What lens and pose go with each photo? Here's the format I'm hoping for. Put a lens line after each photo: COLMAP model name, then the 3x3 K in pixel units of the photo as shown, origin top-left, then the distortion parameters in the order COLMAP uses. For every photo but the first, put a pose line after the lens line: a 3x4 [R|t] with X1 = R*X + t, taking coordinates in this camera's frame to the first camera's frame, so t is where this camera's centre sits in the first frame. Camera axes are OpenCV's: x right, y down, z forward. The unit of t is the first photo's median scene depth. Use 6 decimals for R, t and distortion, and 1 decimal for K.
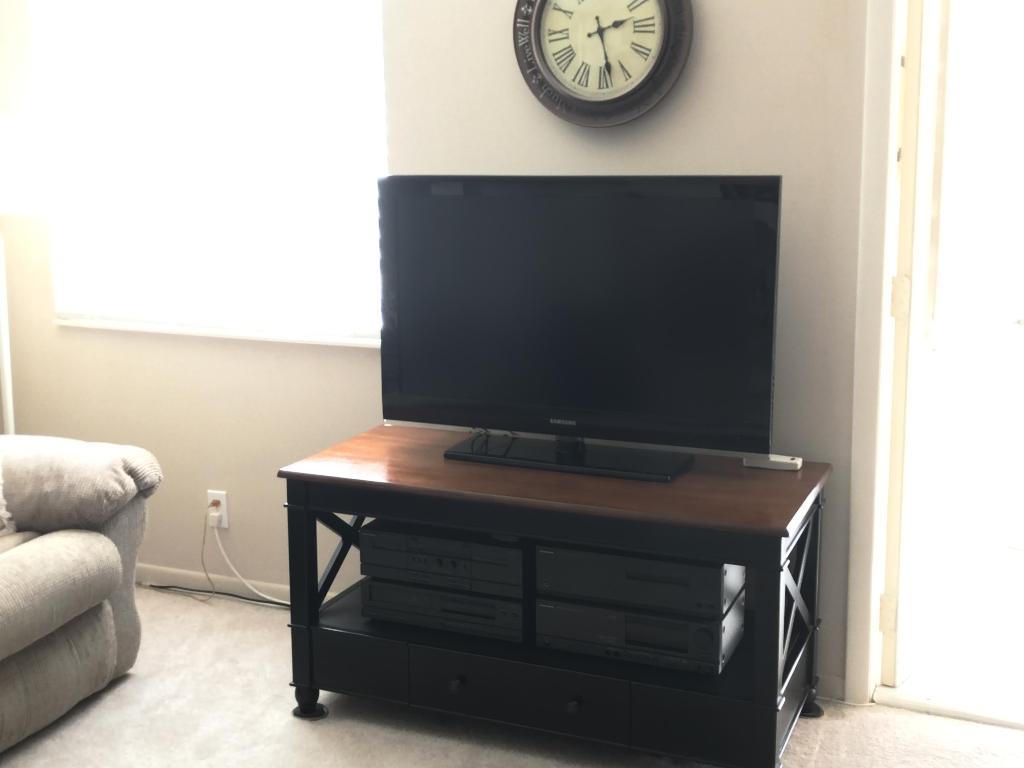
lens RADIAL K [[1222.9, 0, 512.0], [0, 1222.9, 384.0], [0, 0, 1]] dist [0.118404, -0.443752]
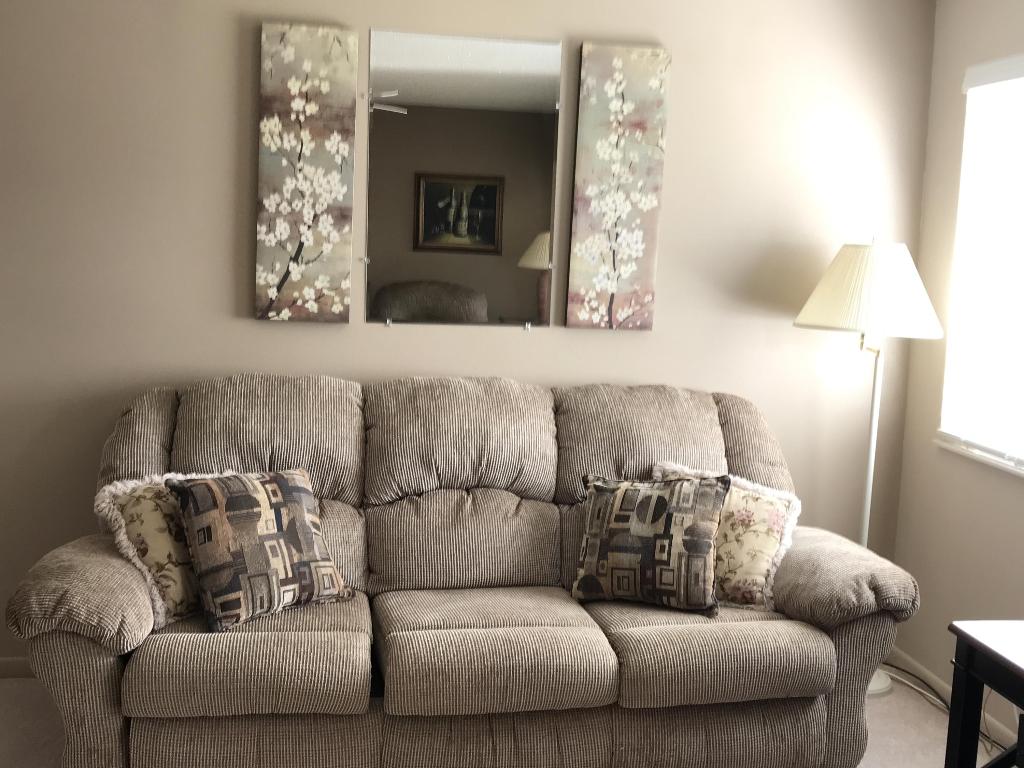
lens RADIAL K [[1218.0, 0, 512.0], [0, 1218.0, 384.0], [0, 0, 1]] dist [0.187838, -0.748676]
pose [[0.533727, 0.133265, -0.835090, 0.386176], [-0.209326, 0.977593, 0.022221, -0.058601], [0.819340, 0.162946, 0.549664, 0.152625]]
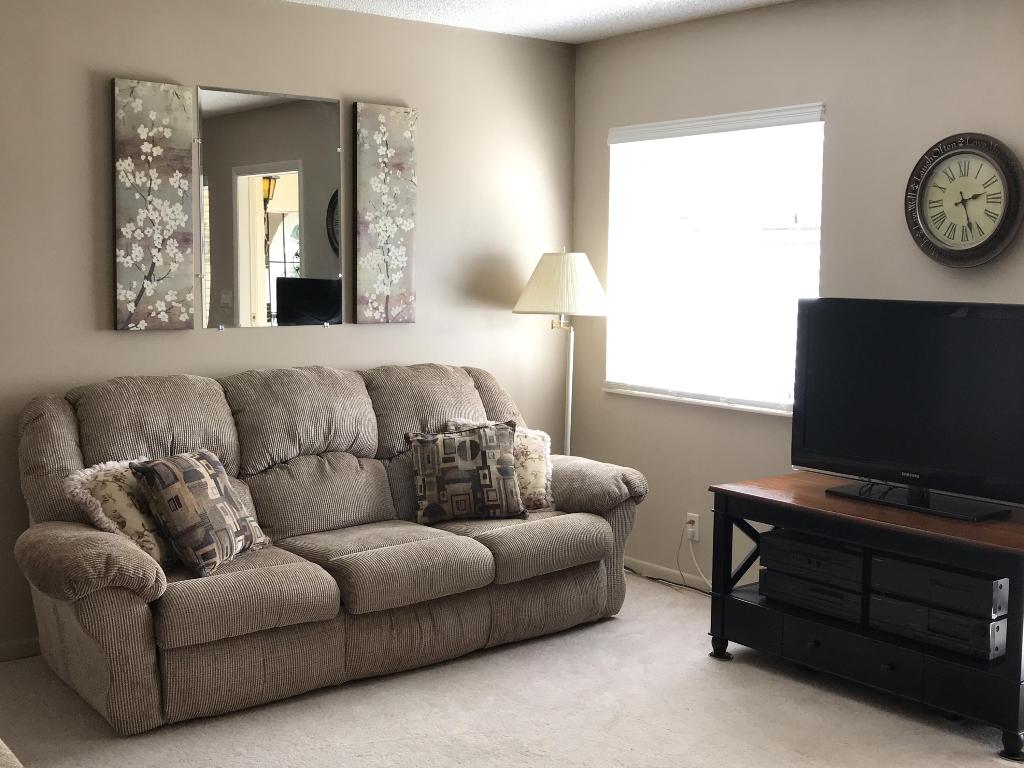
lens RADIAL K [[1218.0, 0, 512.0], [0, 1218.0, 384.0], [0, 0, 1]] dist [0.187838, -0.748676]
pose [[0.877751, 0.063253, -0.474924, 0.296421], [-0.109707, 0.991446, -0.070712, 0.075526], [0.466389, 0.114170, 0.877181, -0.445889]]
